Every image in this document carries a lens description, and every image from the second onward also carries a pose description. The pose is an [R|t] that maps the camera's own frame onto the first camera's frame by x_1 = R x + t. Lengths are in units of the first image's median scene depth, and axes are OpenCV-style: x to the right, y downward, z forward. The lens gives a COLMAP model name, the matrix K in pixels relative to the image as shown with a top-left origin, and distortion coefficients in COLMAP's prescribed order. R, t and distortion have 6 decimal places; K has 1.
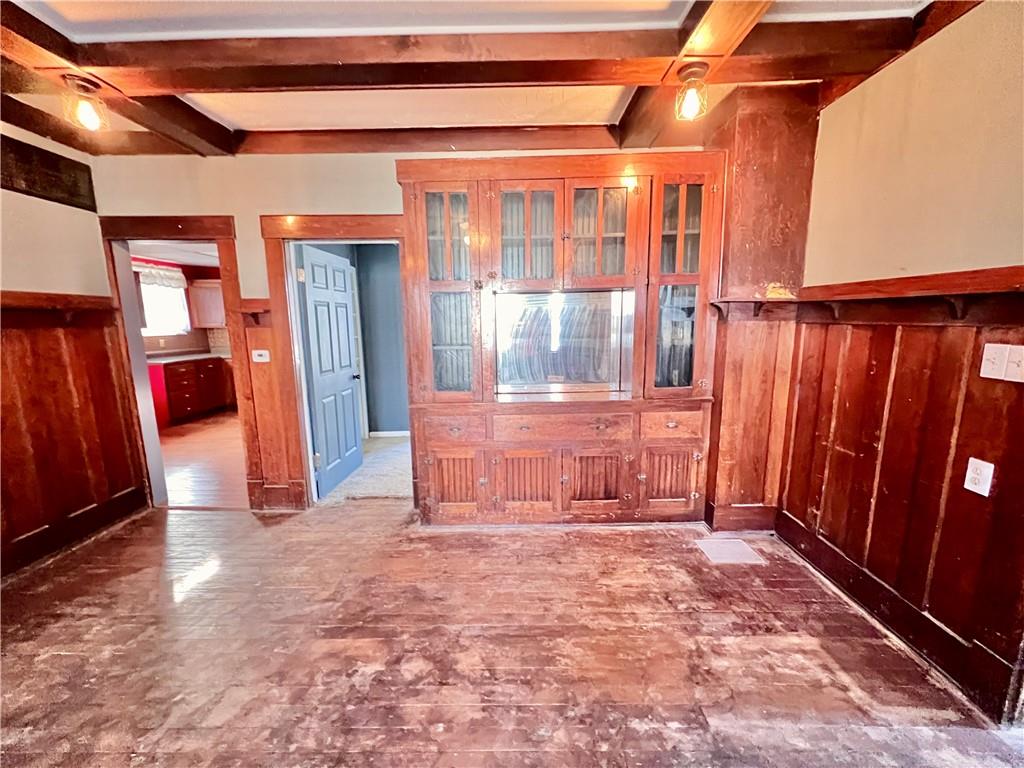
lens RADIAL K [[406.0, 0, 513.9], [0, 406.0, 383.2], [0, 0, 1]] dist [-0.000949, 0.000419]
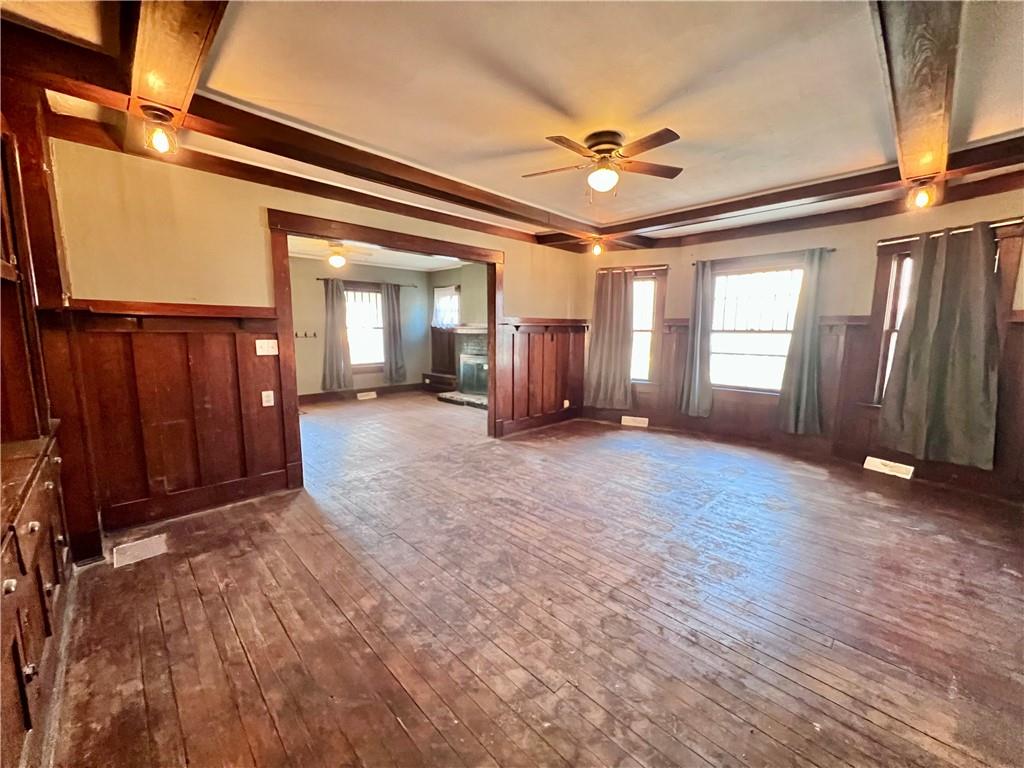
lens RADIAL K [[406.0, 0, 513.2], [0, 406.0, 380.5], [0, 0, 1]] dist [-0.000949, 0.000419]
pose [[-0.703505, -0.085130, 0.705574, -0.919913], [0.110297, 0.967692, 0.226729, -0.151192], [-0.702080, 0.237328, -0.671386, 1.006598]]
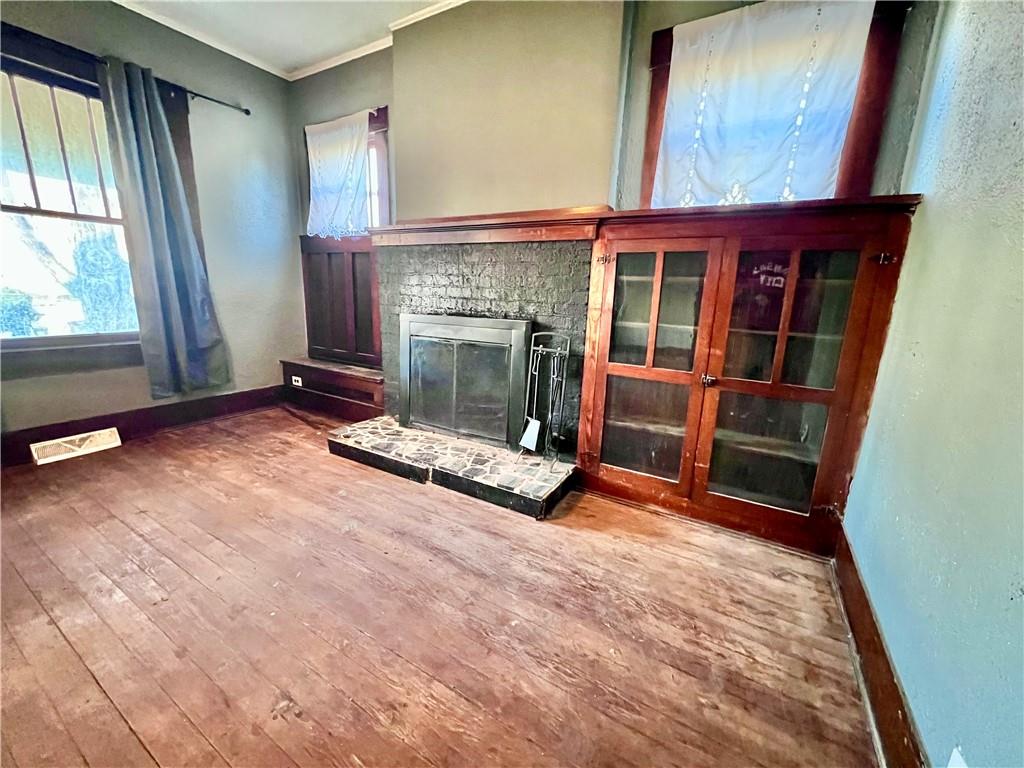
lens RADIAL K [[409.5, 0, 513.8], [0, 409.5, 381.8], [0, 0, 1]] dist [0.000993, 0.001220]
pose [[-0.858284, -0.128659, 0.496784, 0.990165], [0.052865, 0.940744, 0.334972, 0.184953], [-0.510444, 0.313763, -0.800624, -0.240438]]
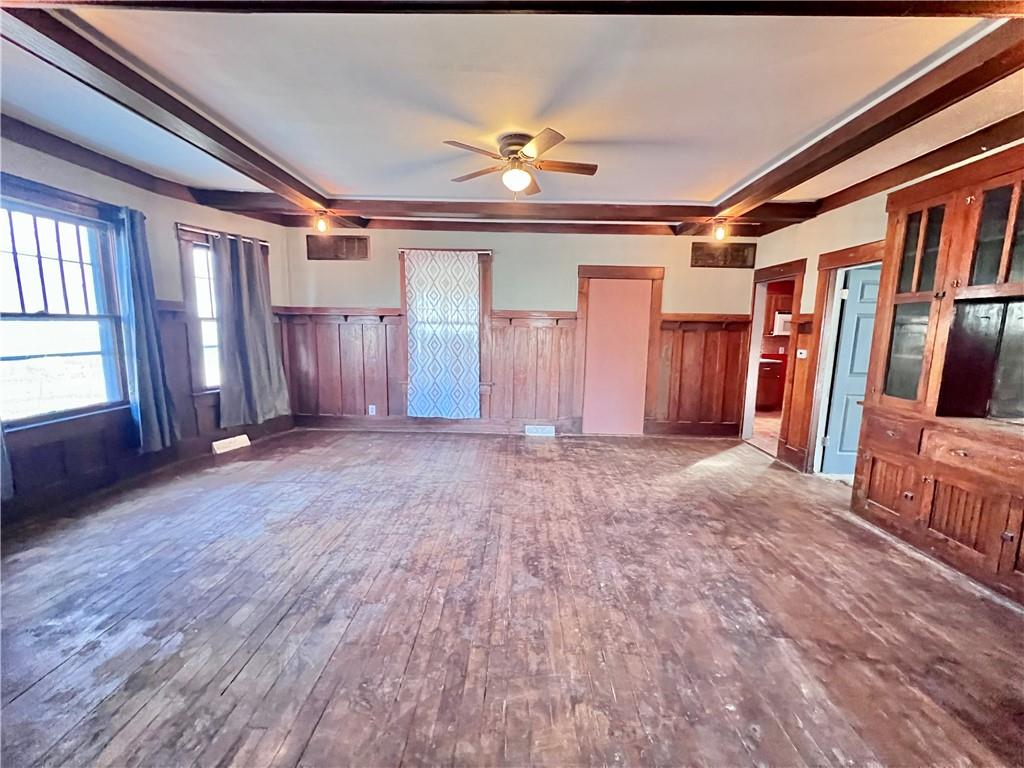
lens RADIAL K [[406.0, 0, 512.9], [0, 406.0, 383.0], [0, 0, 1]] dist [-0.000949, 0.000419]
pose [[-0.009019, 0.143992, -0.989538, 1.024250], [-0.172147, 0.974580, 0.143384, 0.003633], [0.985030, 0.171639, 0.015998, 0.002487]]
